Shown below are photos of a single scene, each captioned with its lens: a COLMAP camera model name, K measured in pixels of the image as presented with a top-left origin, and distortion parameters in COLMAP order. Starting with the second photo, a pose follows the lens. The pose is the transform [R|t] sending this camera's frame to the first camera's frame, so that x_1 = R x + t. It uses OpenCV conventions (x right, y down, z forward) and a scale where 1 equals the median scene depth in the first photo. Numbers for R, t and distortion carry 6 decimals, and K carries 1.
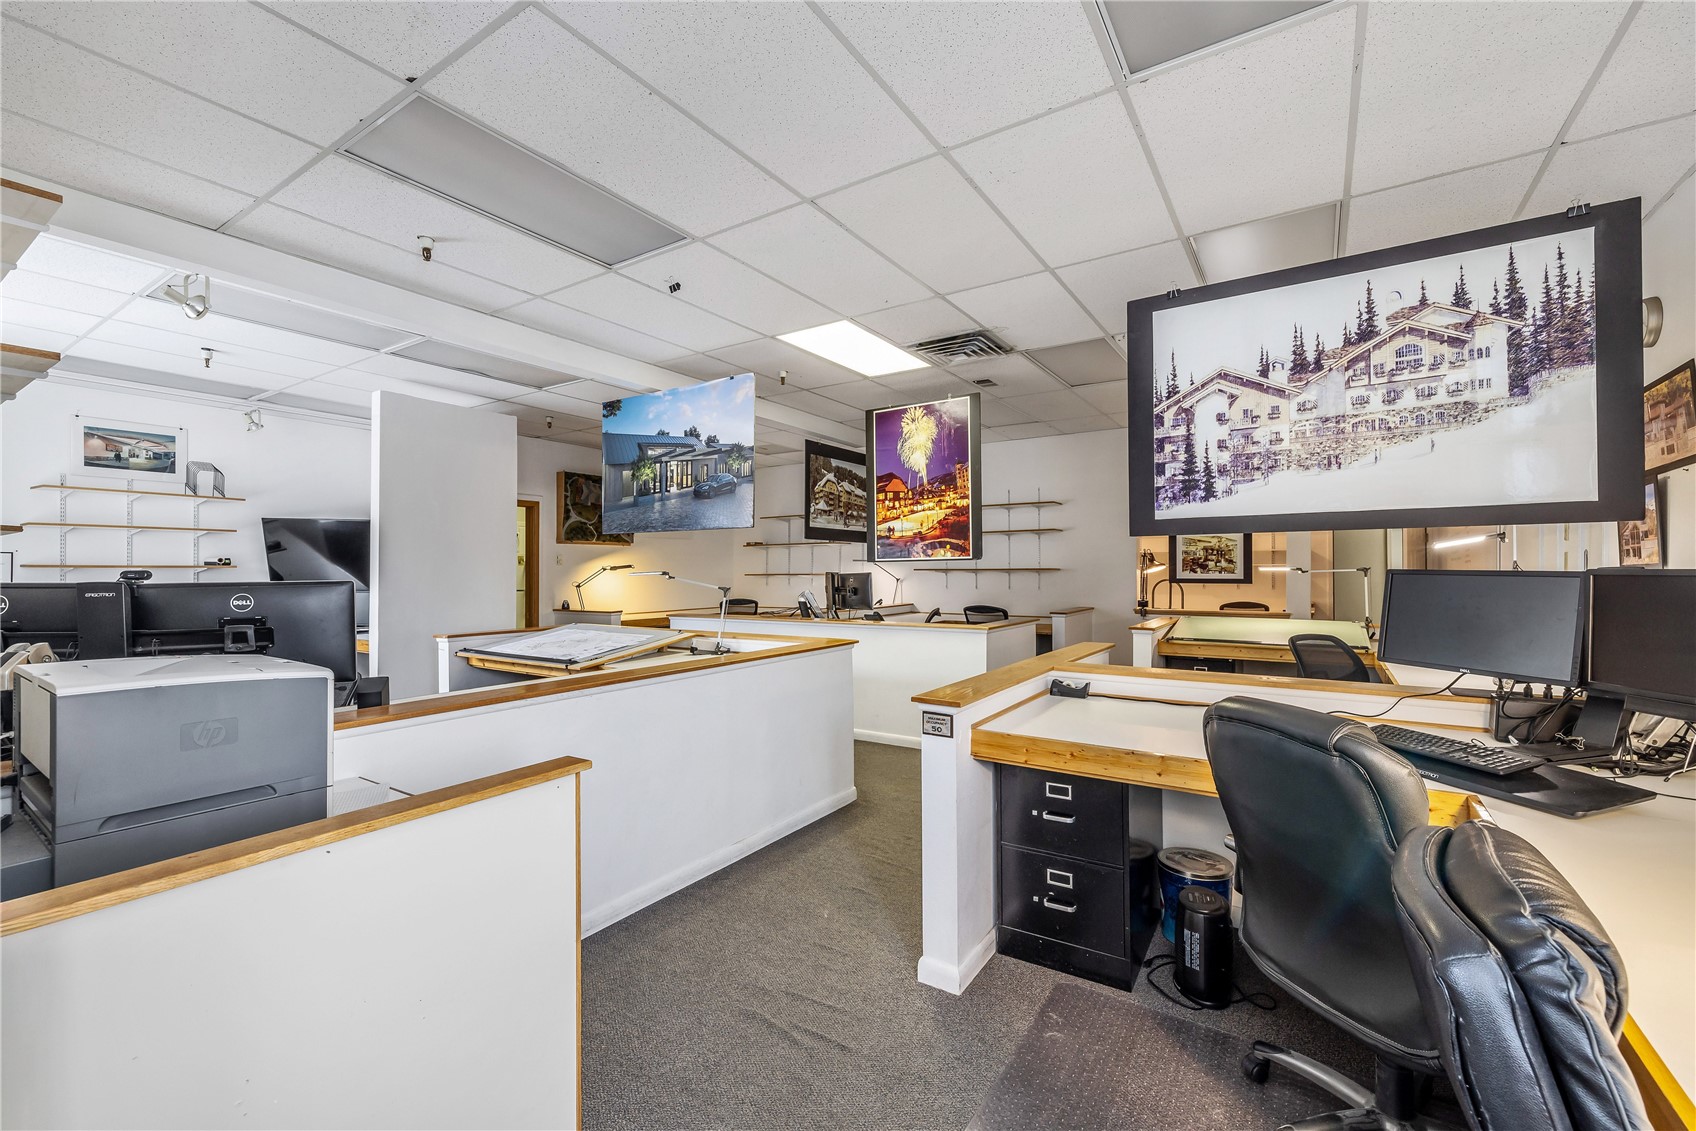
lens RADIAL K [[710.4, 0, 844.9], [0, 710.4, 567.6], [0, 0, 1]] dist [0.002567, -0.000128]
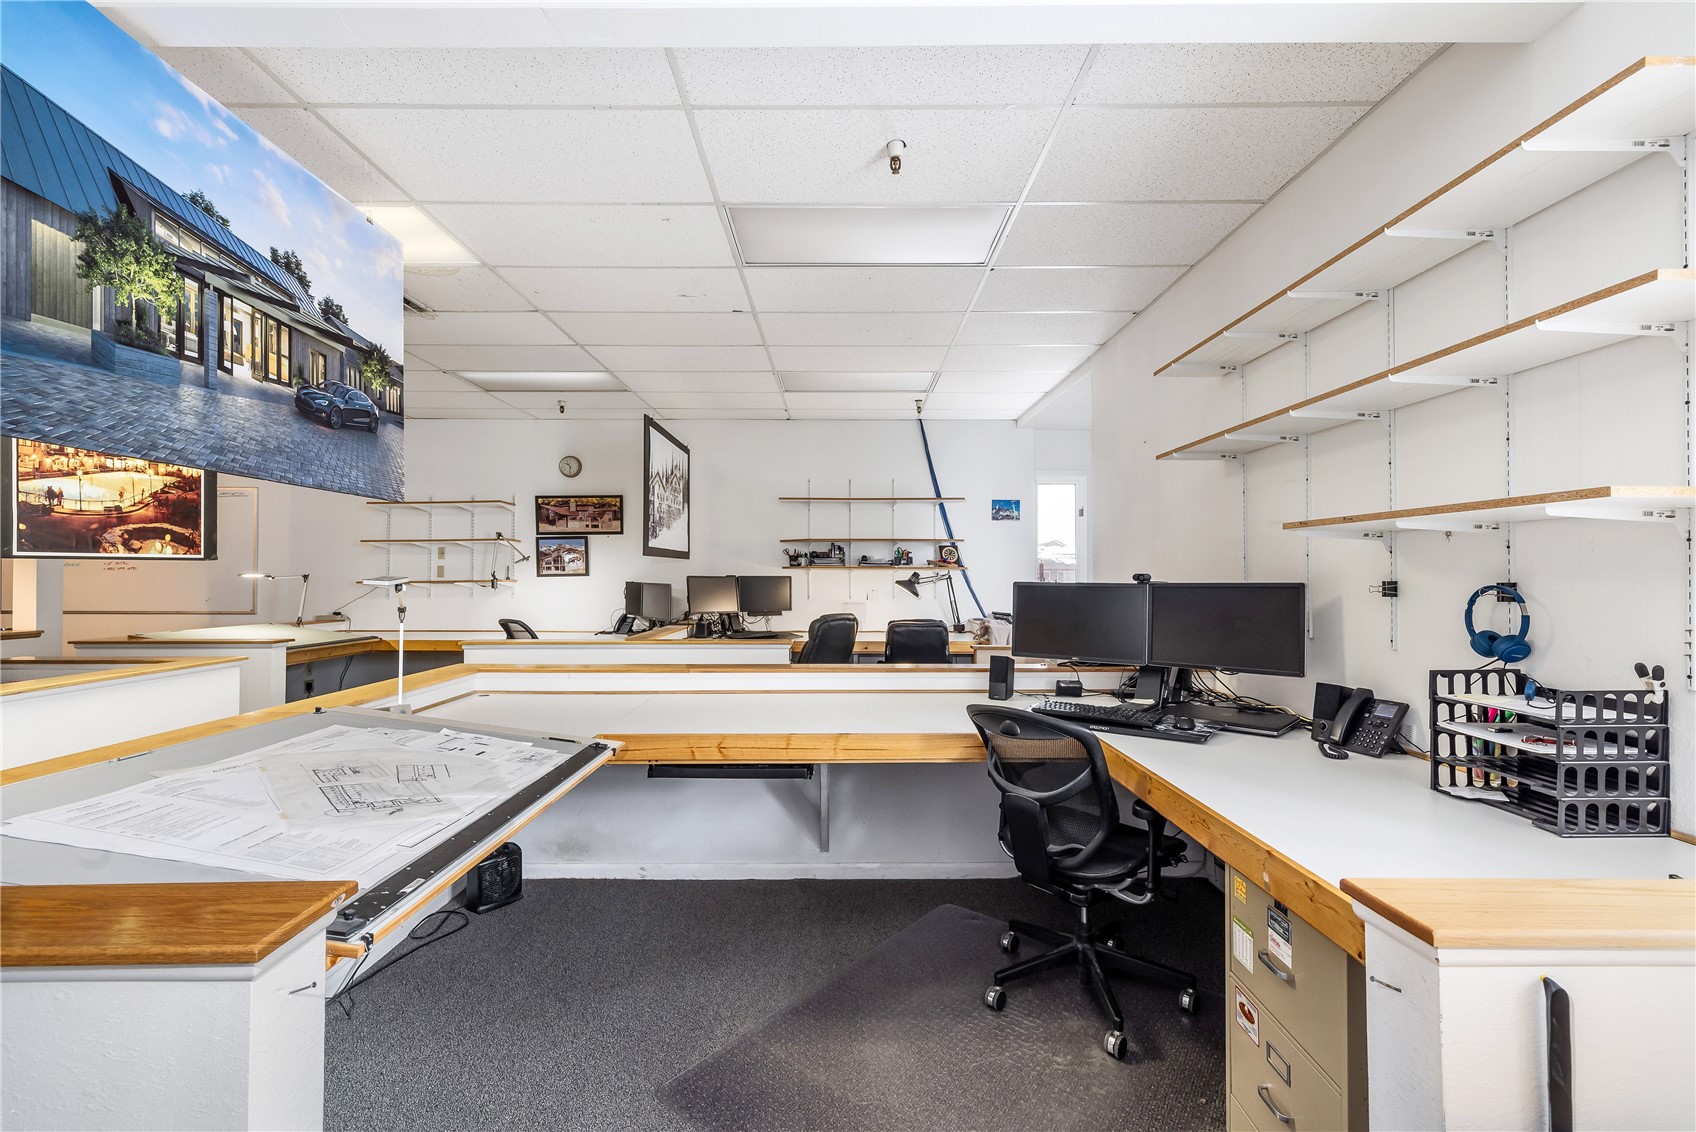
lens RADIAL K [[732.0, 0, 843.3], [0, 732.0, 567.5], [0, 0, 1]] dist [0.004617, 0.000539]
pose [[-0.553500, 0.012872, 0.832750, -0.714398], [-0.000735, 0.999873, -0.015943, 0.006267], [-0.832849, -0.009436, -0.553420, 0.873393]]
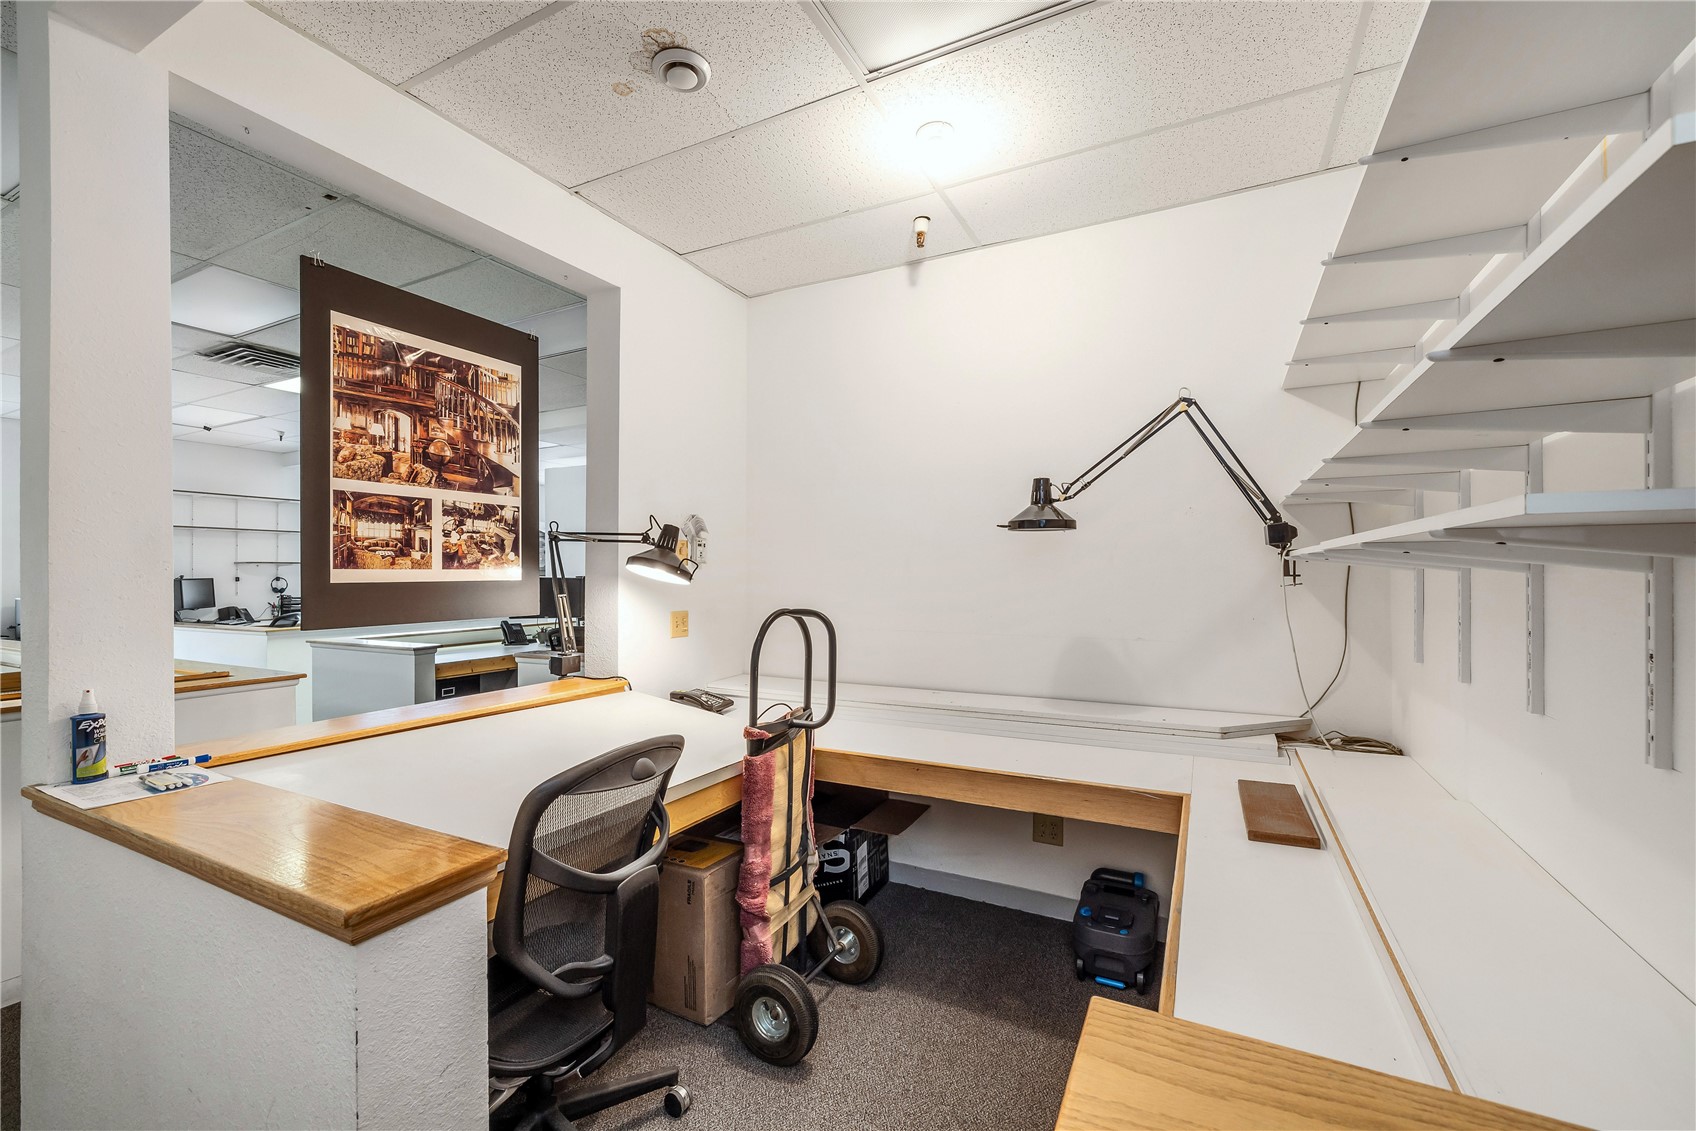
lens RADIAL K [[710.4, 0, 846.9], [0, 710.4, 567.1], [0, 0, 1]] dist [0.002567, -0.000128]
pose [[0.102832, -0.004248, -0.994690, 1.116902], [0.007736, 0.999964, -0.003471, 0.001107], [0.994669, -0.007338, 0.102861, 1.523686]]
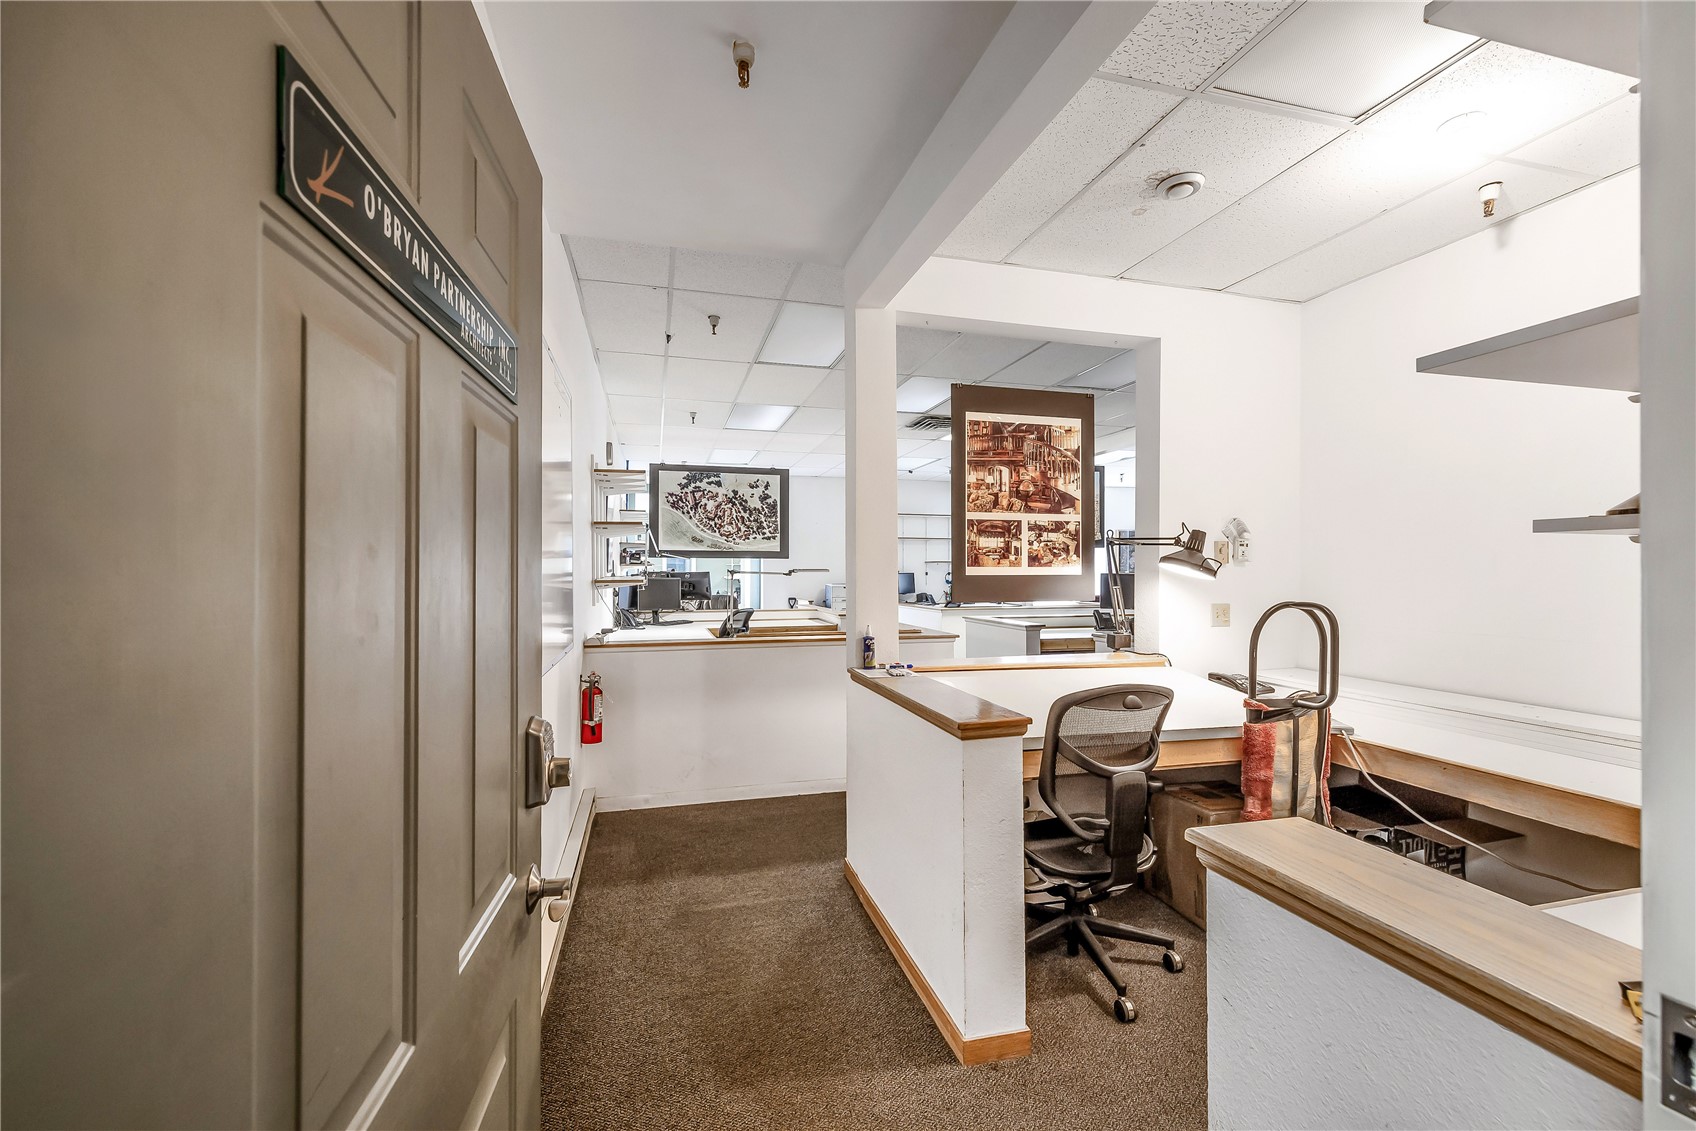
lens RADIAL K [[710.4, 0, 850.9], [0, 710.4, 568.9], [0, 0, 1]] dist [0.002567, -0.000128]
pose [[-0.654173, 0.001555, -0.756344, 1.249011], [0.005667, 0.999980, -0.002845, 0.001736], [0.756324, -0.006147, -0.654168, 1.619519]]
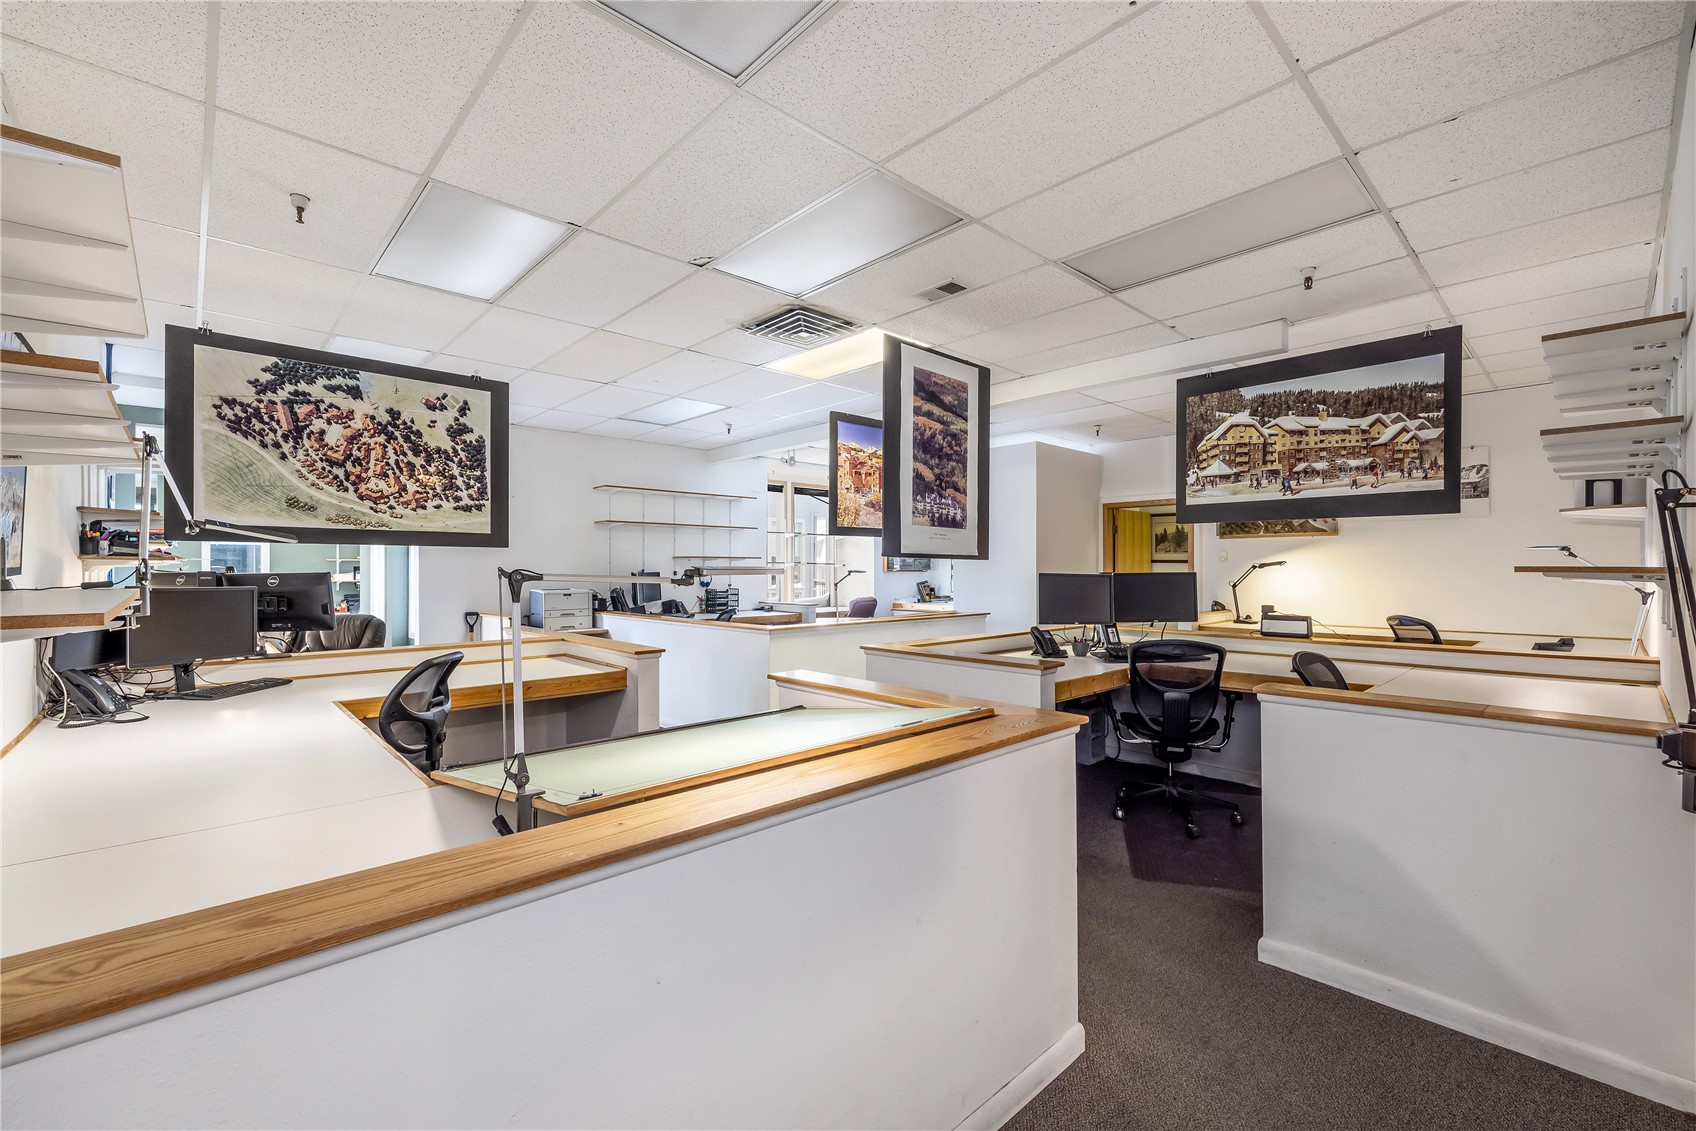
lens RADIAL K [[710.4, 0, 849.2], [0, 710.4, 564.5], [0, 0, 1]] dist [0.002567, -0.000128]
pose [[-0.228885, -0.001548, -0.973452, 0.911094], [0.005957, 0.999978, -0.002991, -0.000924], [0.973435, -0.006484, -0.228871, 1.116915]]
